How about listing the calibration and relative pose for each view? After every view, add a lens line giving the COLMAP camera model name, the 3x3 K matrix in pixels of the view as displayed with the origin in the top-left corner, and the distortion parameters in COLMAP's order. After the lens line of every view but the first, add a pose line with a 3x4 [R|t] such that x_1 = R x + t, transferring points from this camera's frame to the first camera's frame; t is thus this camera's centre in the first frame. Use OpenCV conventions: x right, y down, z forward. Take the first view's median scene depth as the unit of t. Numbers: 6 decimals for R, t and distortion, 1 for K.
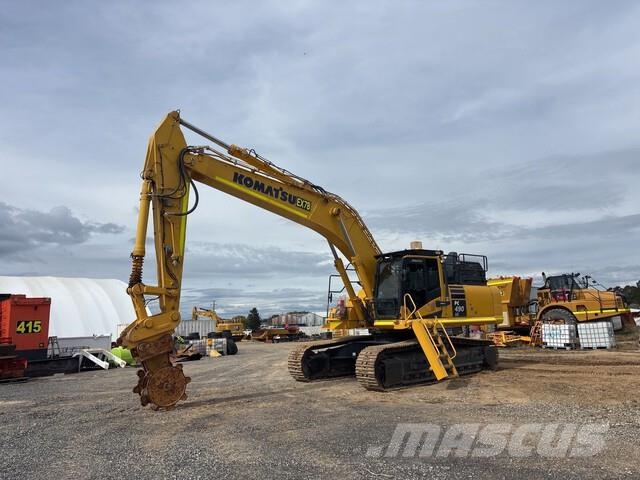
lens RADIAL K [[491.6, 0, 321.6], [0, 491.6, 236.1], [0, 0, 1]] dist [0.081446, -0.142133]
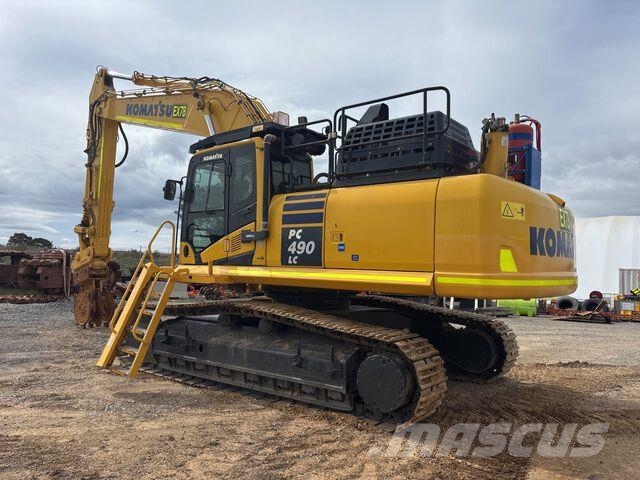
lens RADIAL K [[491.6, 0, 321.6], [0, 491.6, 236.1], [0, 0, 1]] dist [0.081446, -0.142133]
pose [[0.209935, -0.019903, -0.977513, 0.717474], [0.129056, 0.991609, 0.007526, 0.141575], [0.969160, -0.127734, 0.210742, 0.965900]]
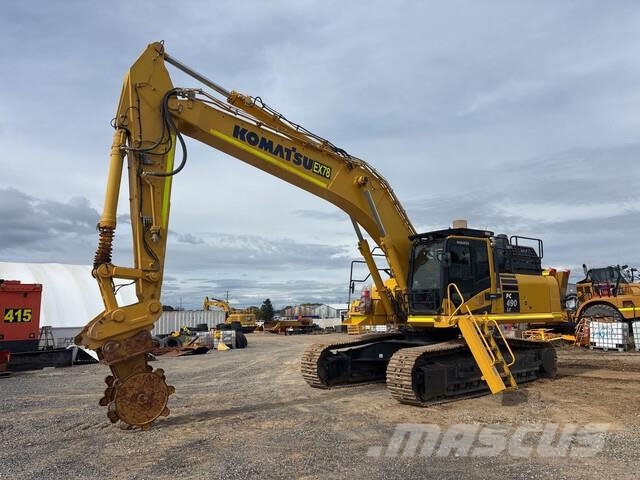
lens RADIAL K [[487.0, 0, 317.0], [0, 487.0, 241.4], [0, 0, 1]] dist [0.065937, -0.095107]
pose [[0.999268, 0.010461, -0.036787, -0.013621], [-0.009538, 0.999638, 0.025170, 0.029412], [0.037037, -0.024800, 0.999006, 0.191388]]
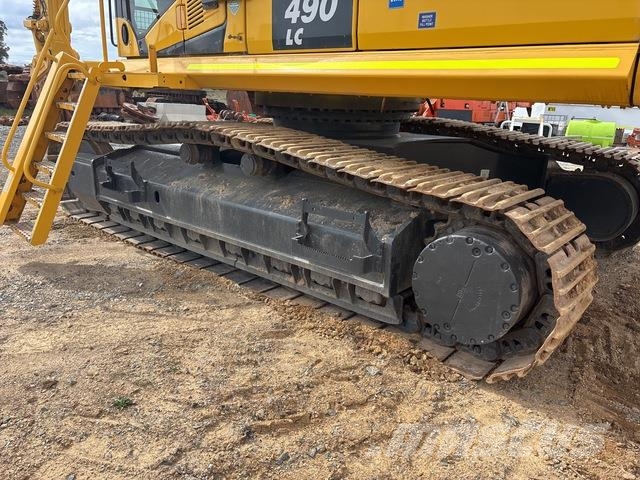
lens RADIAL K [[487.0, 0, 317.0], [0, 487.0, 241.4], [0, 0, 1]] dist [0.065937, -0.095107]
pose [[0.129540, 0.327527, -0.935920, 0.518064], [0.128959, 0.930291, 0.343407, 0.173619], [0.983152, -0.165181, 0.078273, 1.008653]]
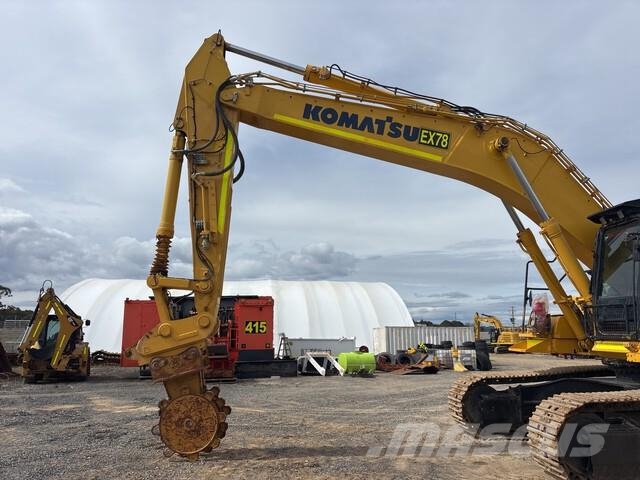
lens RADIAL K [[487.0, 0, 317.0], [0, 487.0, 241.4], [0, 0, 1]] dist [0.065937, -0.095107]
pose [[0.812880, -0.066803, -0.578588, 0.171406], [0.066189, 0.997560, -0.022186, 0.058485], [0.578658, -0.020262, 0.815318, 0.406751]]
